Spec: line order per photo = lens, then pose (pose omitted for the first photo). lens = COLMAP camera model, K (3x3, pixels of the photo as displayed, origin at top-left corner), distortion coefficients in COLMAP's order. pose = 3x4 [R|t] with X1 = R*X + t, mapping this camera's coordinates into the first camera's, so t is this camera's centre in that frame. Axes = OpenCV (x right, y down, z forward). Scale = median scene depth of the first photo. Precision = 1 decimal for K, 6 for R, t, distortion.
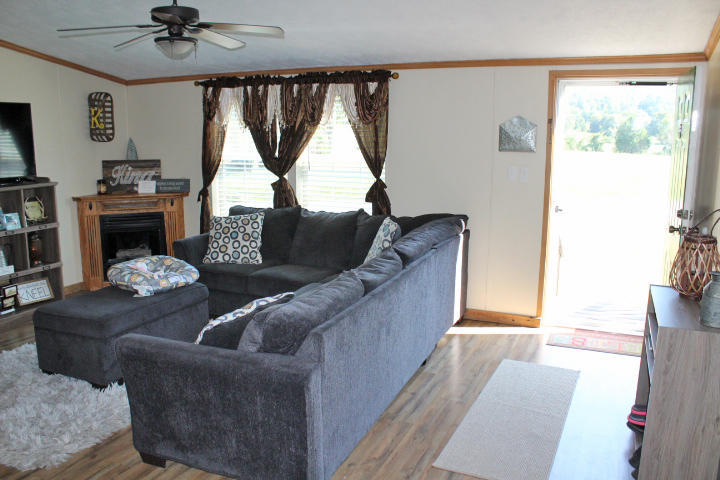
lens RADIAL K [[608.4, 0, 360.0], [0, 608.4, 240.0], [0, 0, 1]] dist [-0.161406, 0.155065]
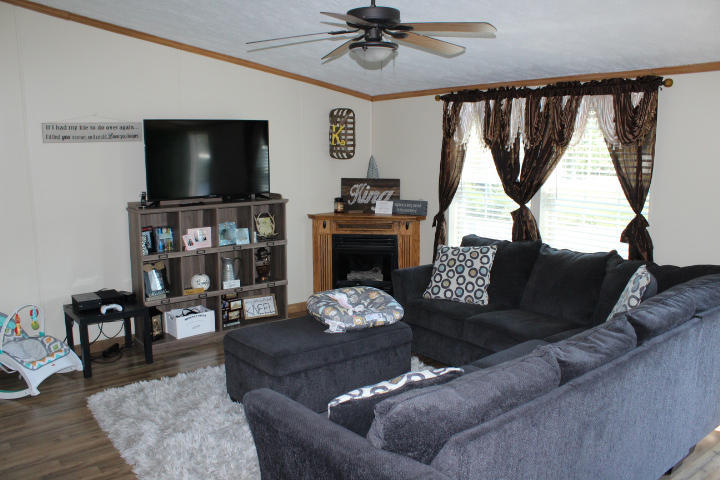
lens RADIAL K [[608.4, 0, 360.0], [0, 608.4, 240.0], [0, 0, 1]] dist [-0.161406, 0.155065]
pose [[0.888539, 0.068333, -0.453683, 0.059205], [-0.081099, 0.996668, -0.008714, -0.030969], [0.451576, 0.044536, 0.891120, 0.150052]]
